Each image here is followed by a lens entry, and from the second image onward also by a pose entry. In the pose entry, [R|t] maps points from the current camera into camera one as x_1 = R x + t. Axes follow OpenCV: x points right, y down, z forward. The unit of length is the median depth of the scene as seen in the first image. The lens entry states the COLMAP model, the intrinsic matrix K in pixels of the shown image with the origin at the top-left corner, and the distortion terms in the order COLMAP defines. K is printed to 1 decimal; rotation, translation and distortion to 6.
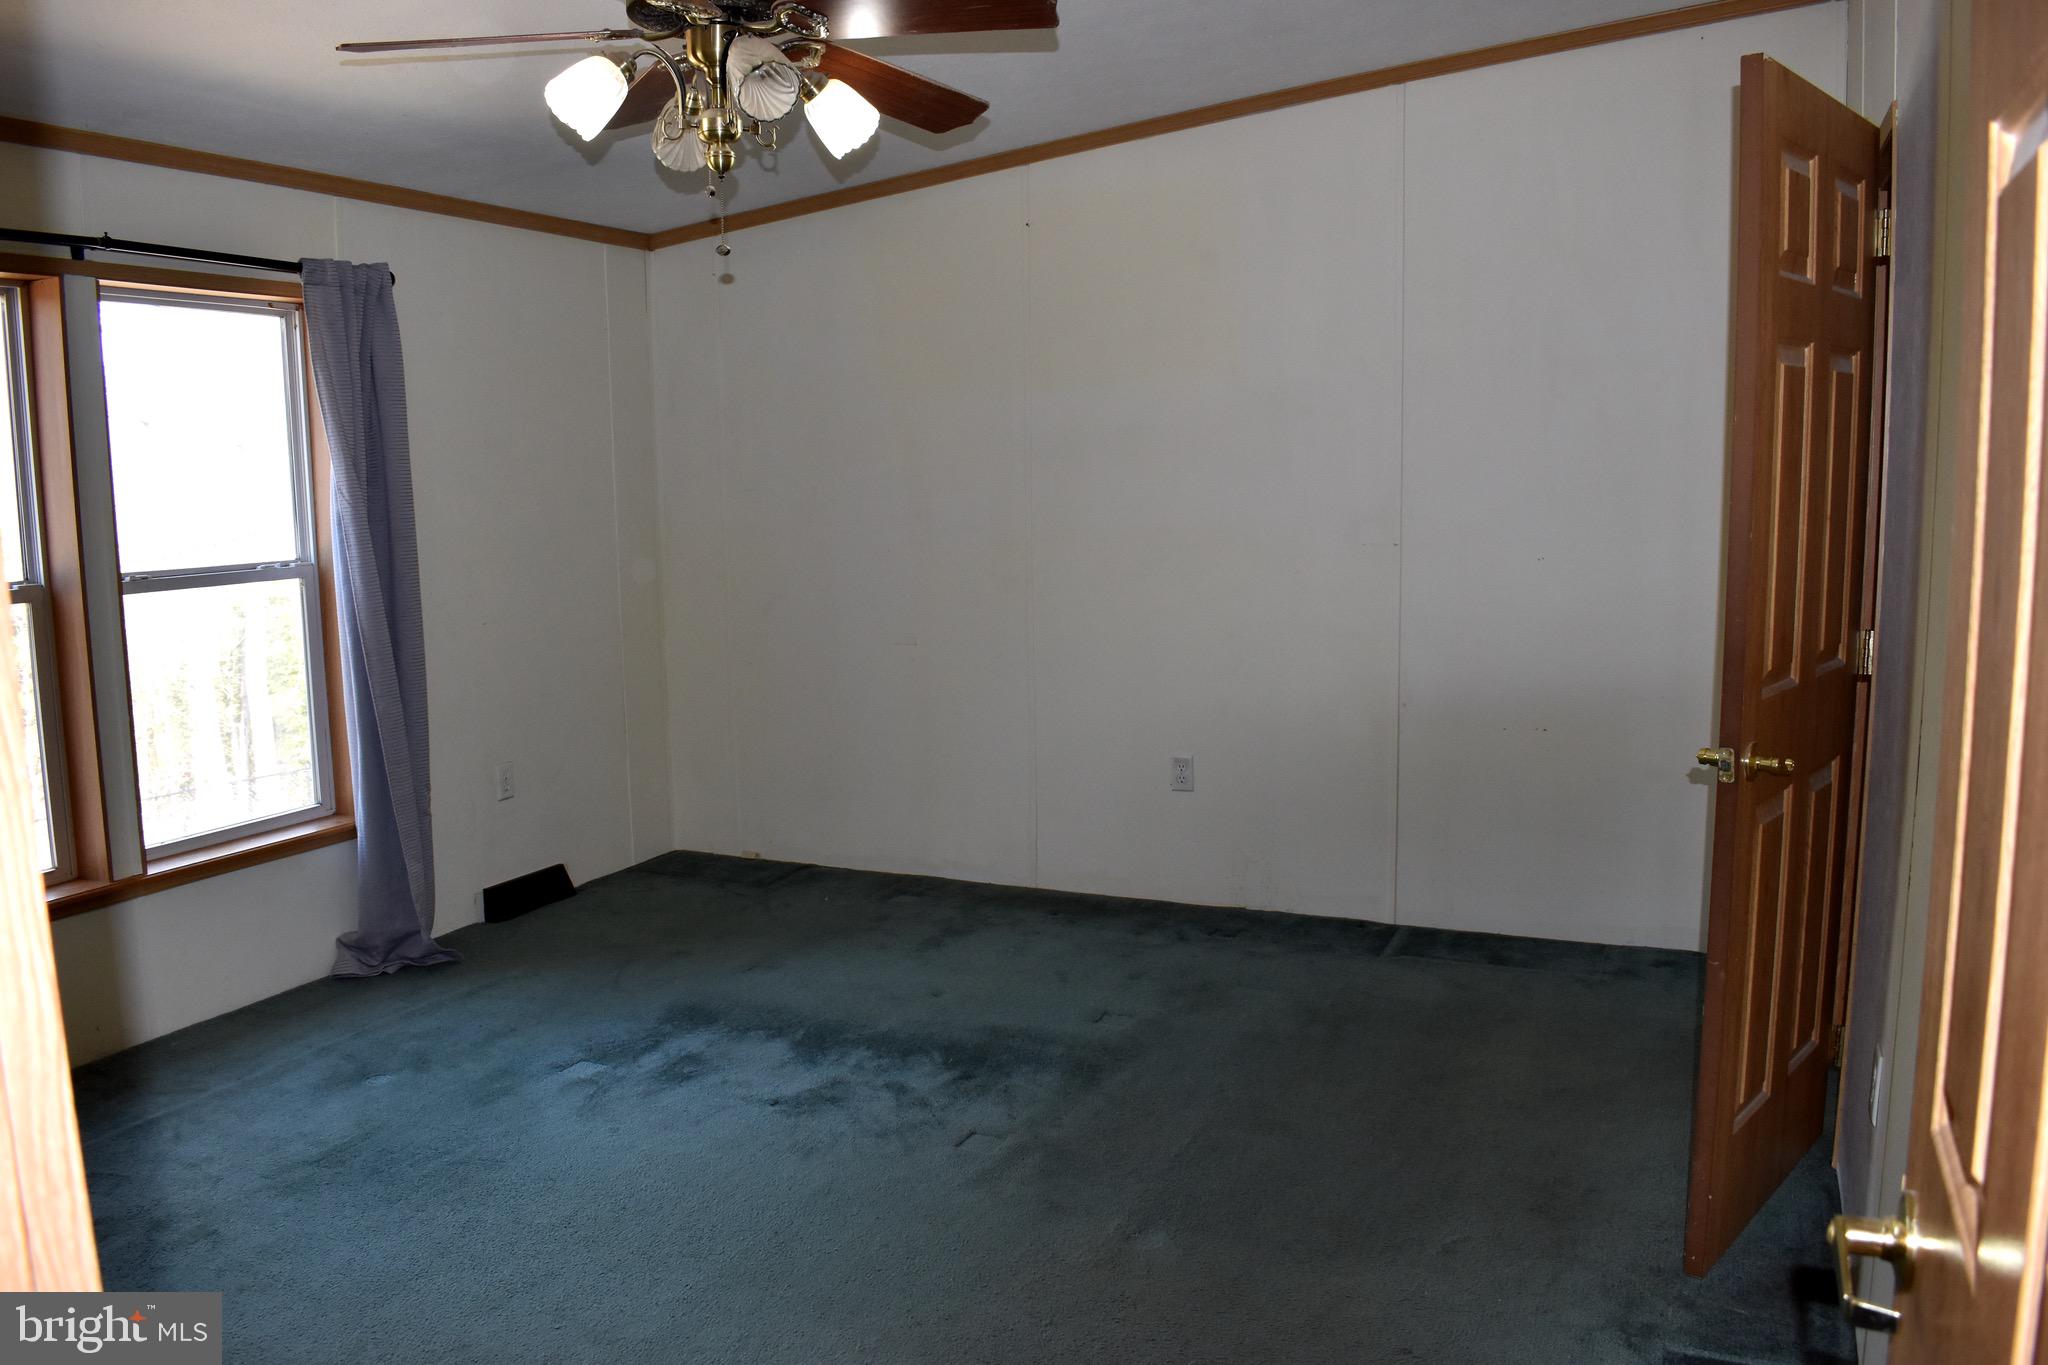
lens RADIAL K [[1592.5, 0, 1019.8], [0, 1592.5, 692.3], [0, 0, 1]] dist [-0.097888, 0.021654]
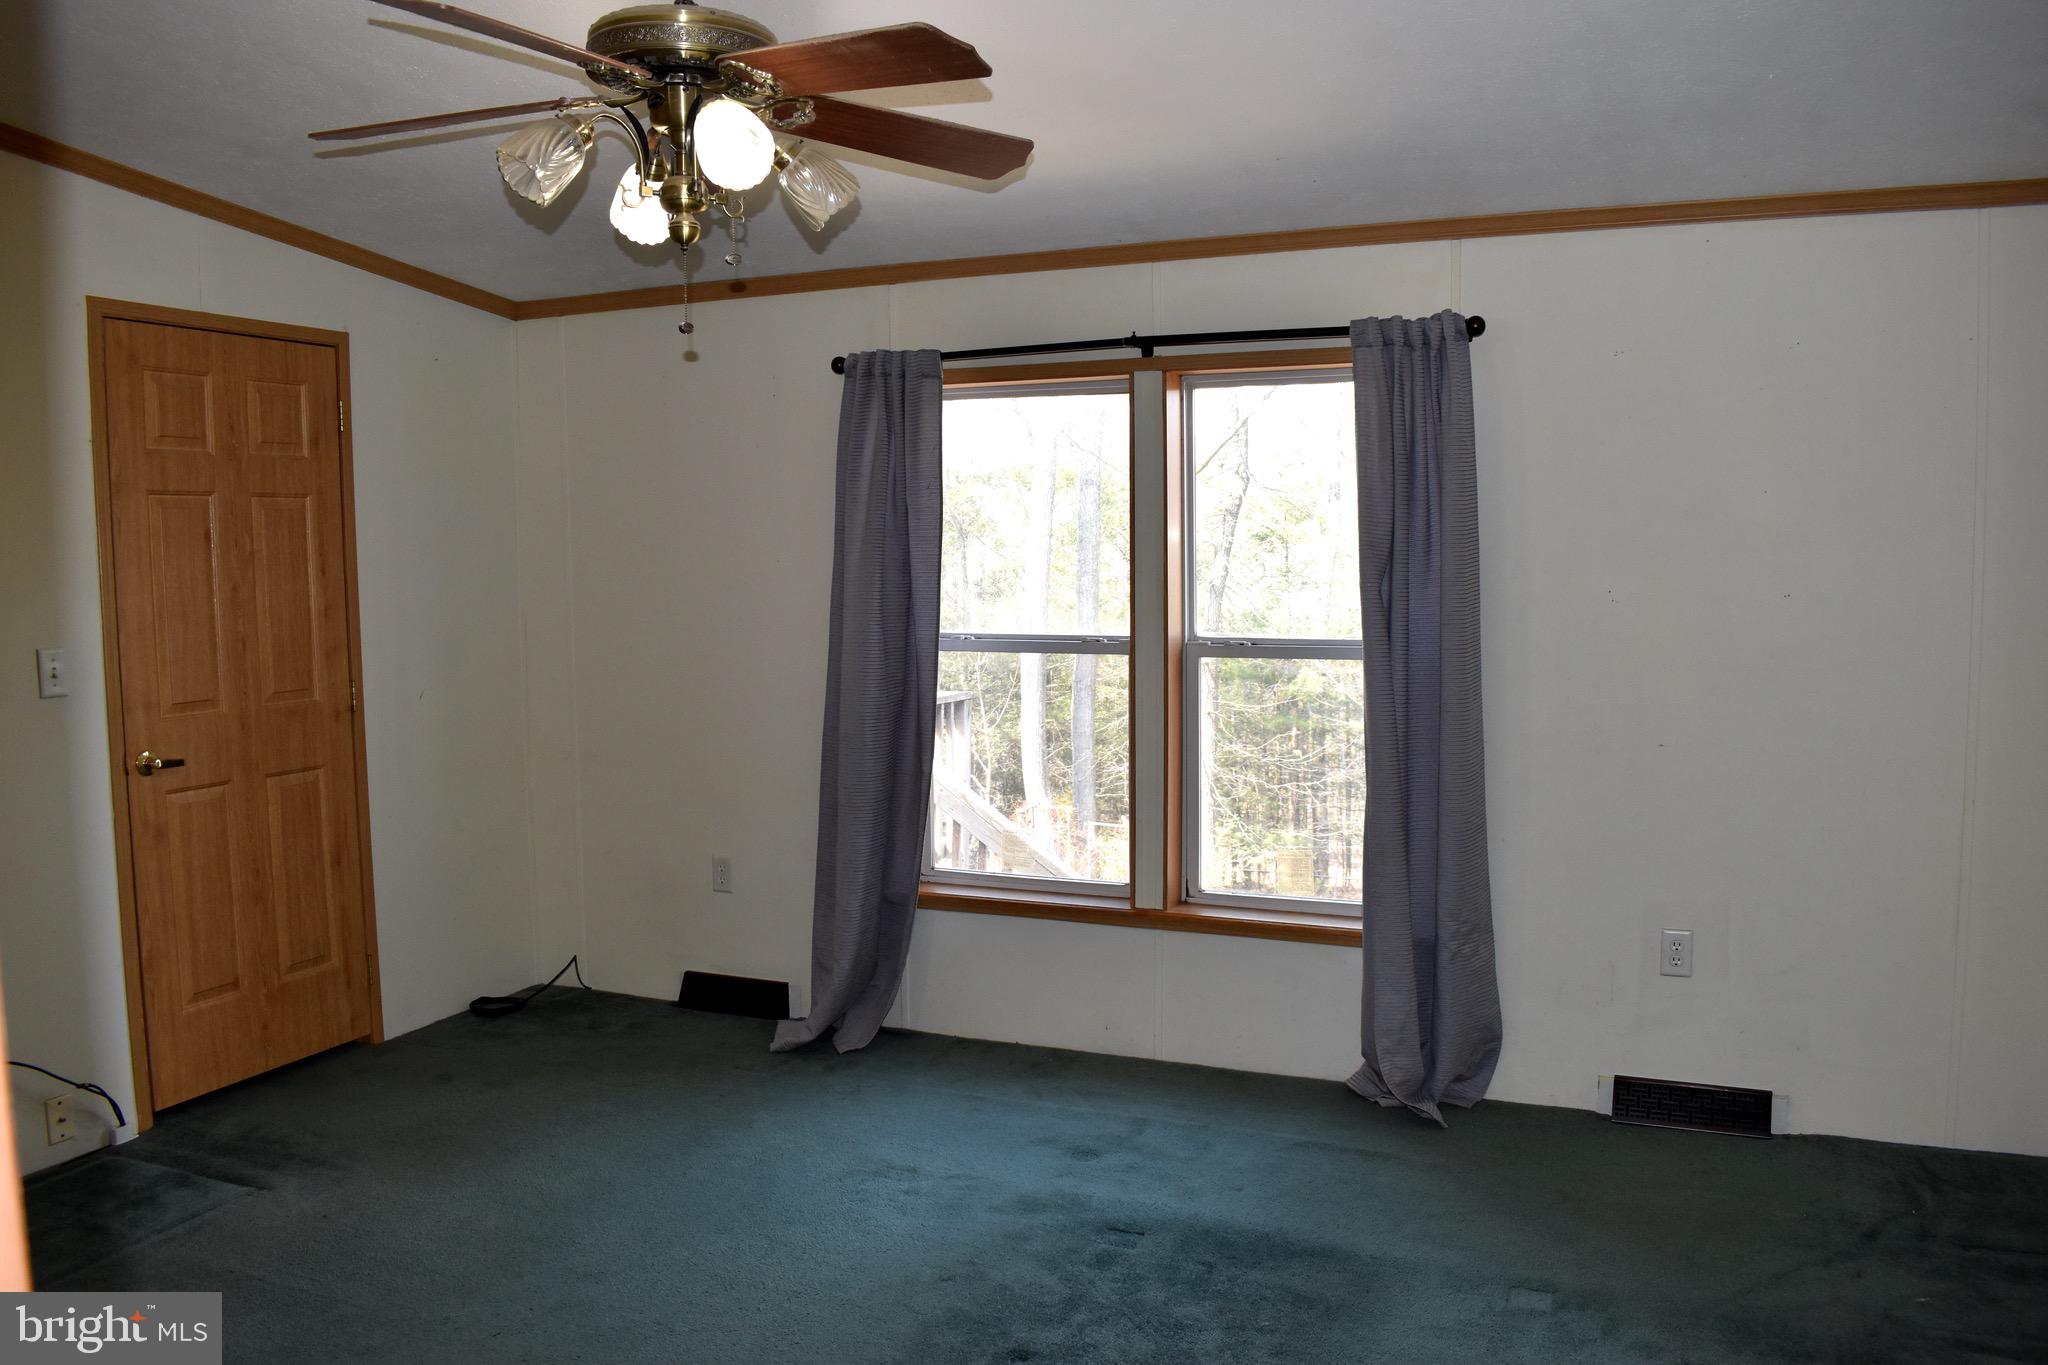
lens RADIAL K [[1592.5, 0, 1019.8], [0, 1592.5, 692.3], [0, 0, 1]] dist [-0.097888, 0.021654]
pose [[0.021928, 0.099594, -0.994786, 0.538912], [-0.131666, 0.986647, 0.095877, -0.131090], [0.991052, 0.128877, 0.034748, 0.847895]]
